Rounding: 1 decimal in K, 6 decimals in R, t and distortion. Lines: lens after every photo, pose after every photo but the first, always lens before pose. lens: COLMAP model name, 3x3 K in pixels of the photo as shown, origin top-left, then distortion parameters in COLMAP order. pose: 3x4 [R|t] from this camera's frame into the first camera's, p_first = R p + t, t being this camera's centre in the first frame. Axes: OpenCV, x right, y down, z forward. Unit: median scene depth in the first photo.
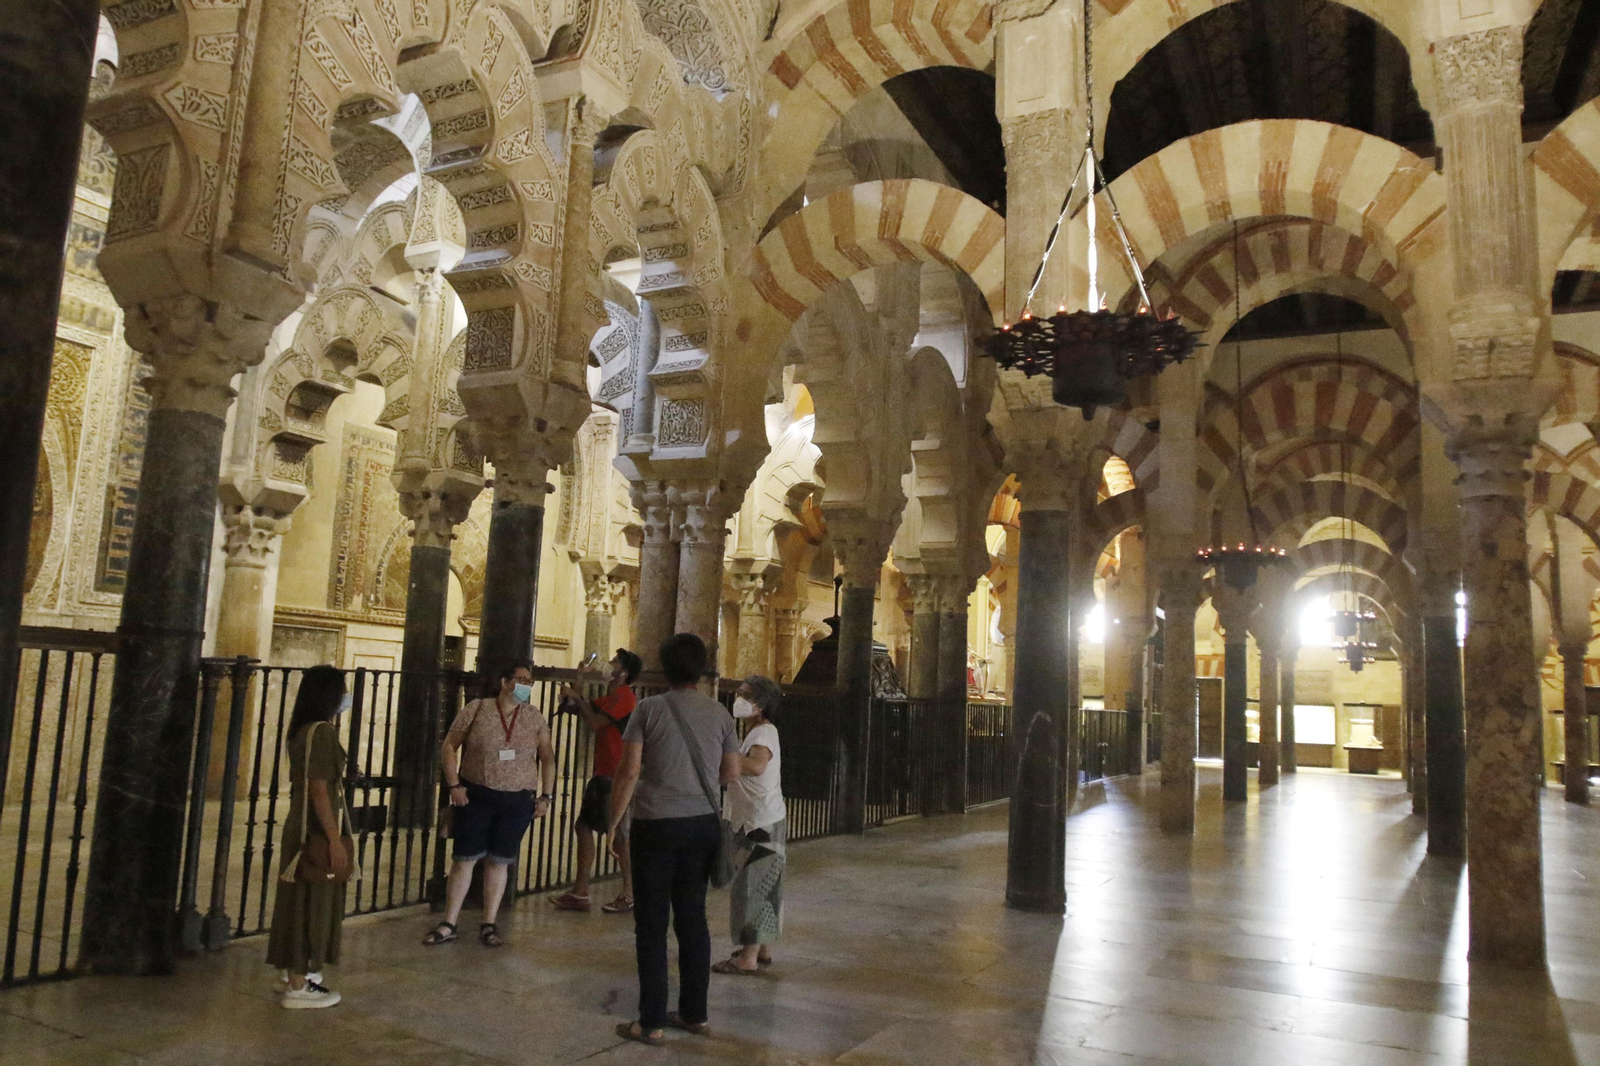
lens RADIAL K [[1148.2, 0, 800.1], [0, 1148.2, 543.1], [0, 0, 1]] dist [-0.107493, 0.067146]
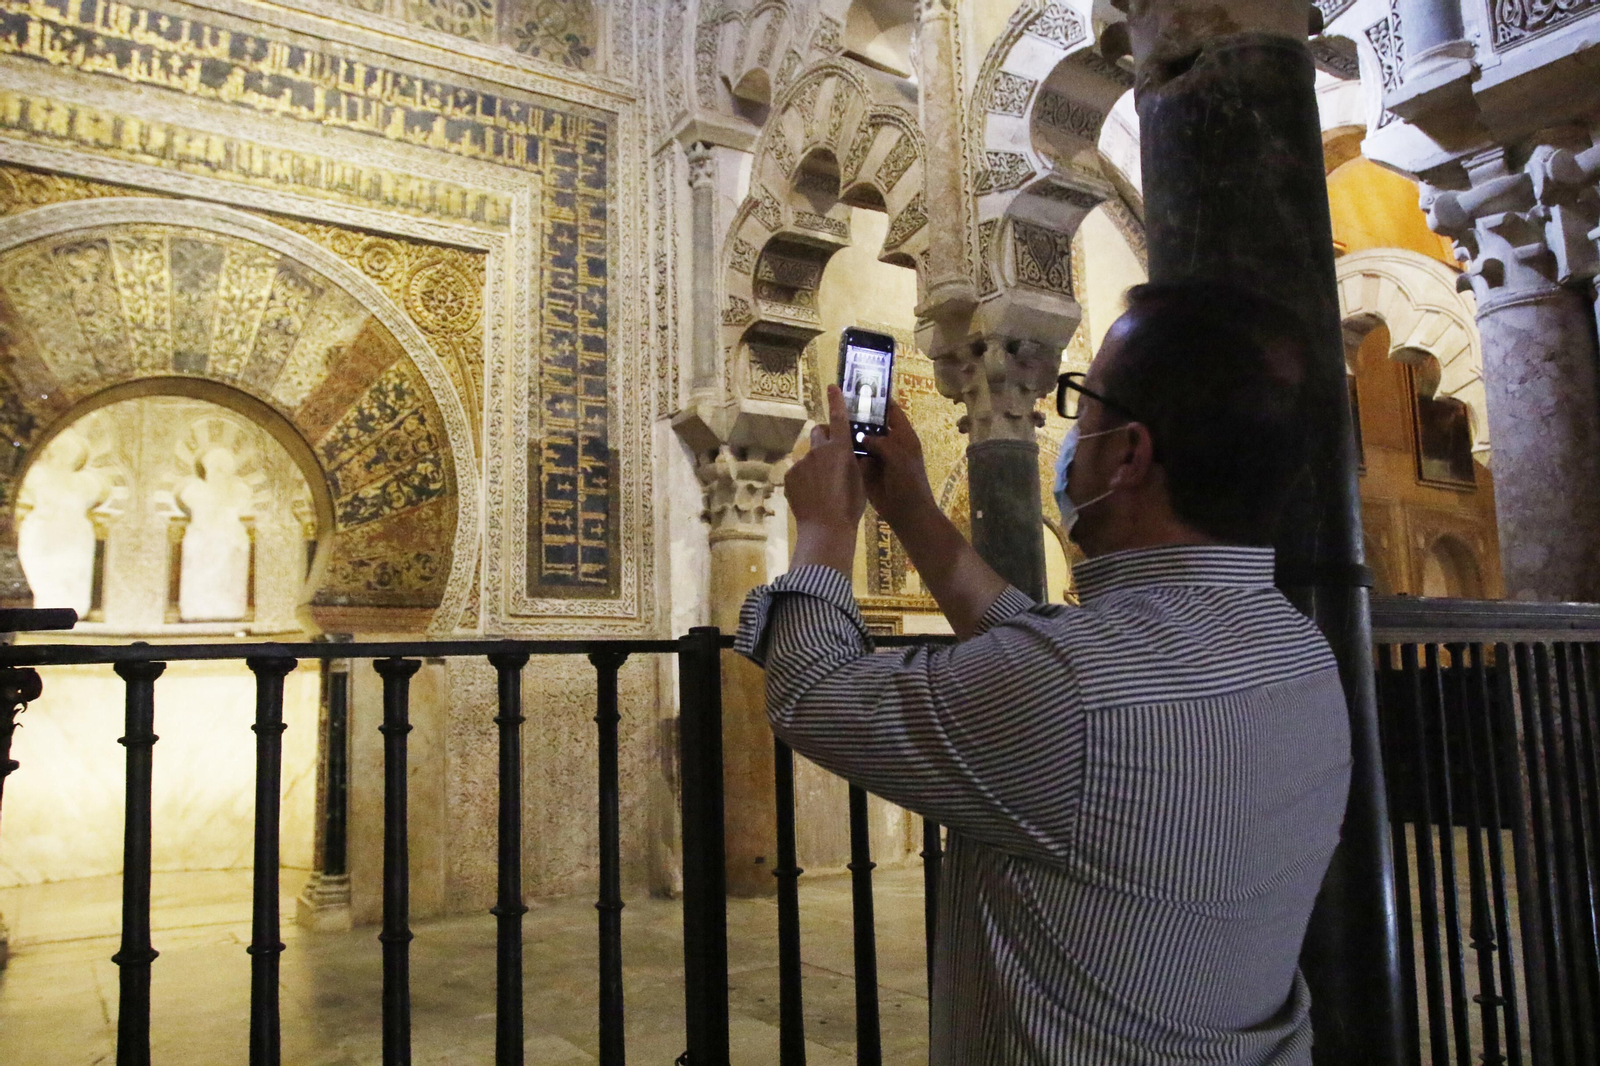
lens RADIAL K [[1148.2, 0, 800.1], [0, 1148.2, 543.1], [0, 0, 1]] dist [-0.107493, 0.067146]
pose [[0.866798, -0.135689, -0.479843, -0.147424], [0.133186, 0.990306, -0.039447, 0.059074], [0.480544, -0.029716, 0.876467, 0.458754]]
